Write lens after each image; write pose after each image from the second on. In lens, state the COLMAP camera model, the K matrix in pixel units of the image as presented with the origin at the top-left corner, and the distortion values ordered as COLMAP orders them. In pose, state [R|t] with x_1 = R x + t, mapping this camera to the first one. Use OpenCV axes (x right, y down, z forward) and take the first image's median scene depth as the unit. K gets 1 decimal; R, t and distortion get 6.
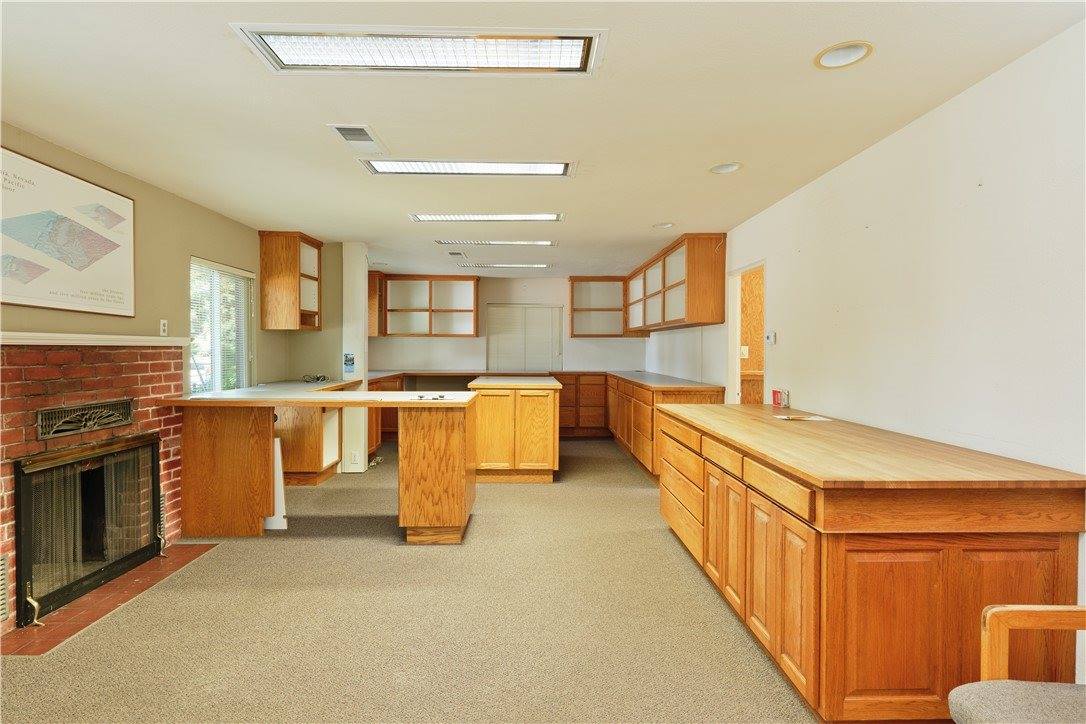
lens RADIAL K [[565.8, 0, 542.6], [0, 565.8, 356.6], [0, 0, 1]] dist [-0.001263, -0.002075]
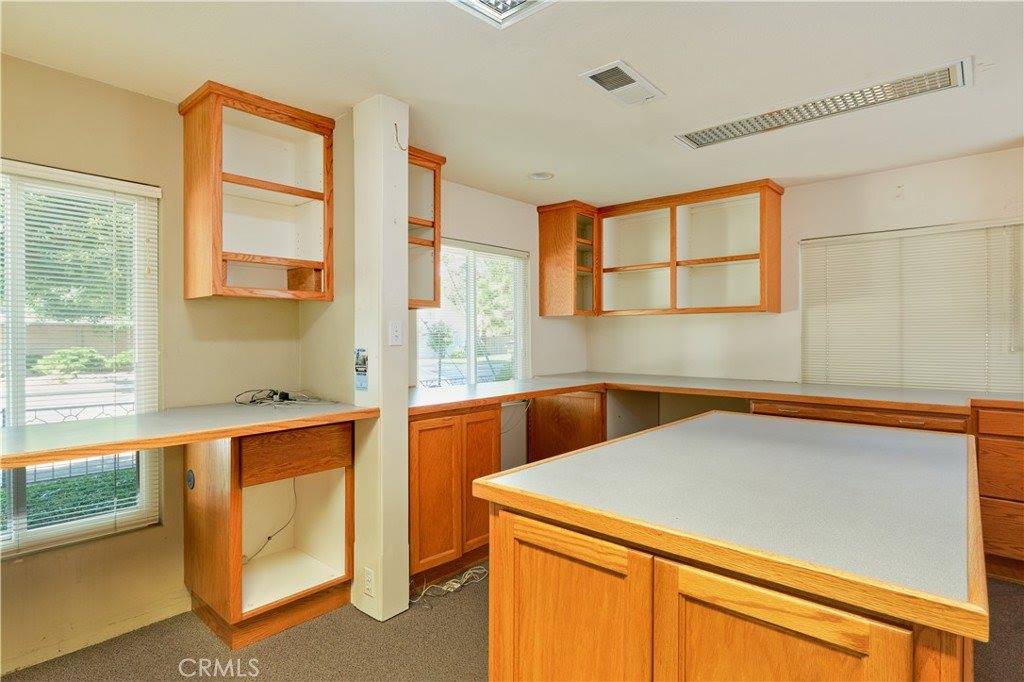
lens RADIAL K [[533.5, 0, 504.3], [0, 533.5, 337.7], [0, 0, 1]] dist [-0.001263, -0.002075]
pose [[0.731689, -0.000329, -0.681639, 0.023335], [-0.007743, 0.999931, -0.008794, -0.007545], [0.681595, 0.011713, 0.731636, 0.534859]]
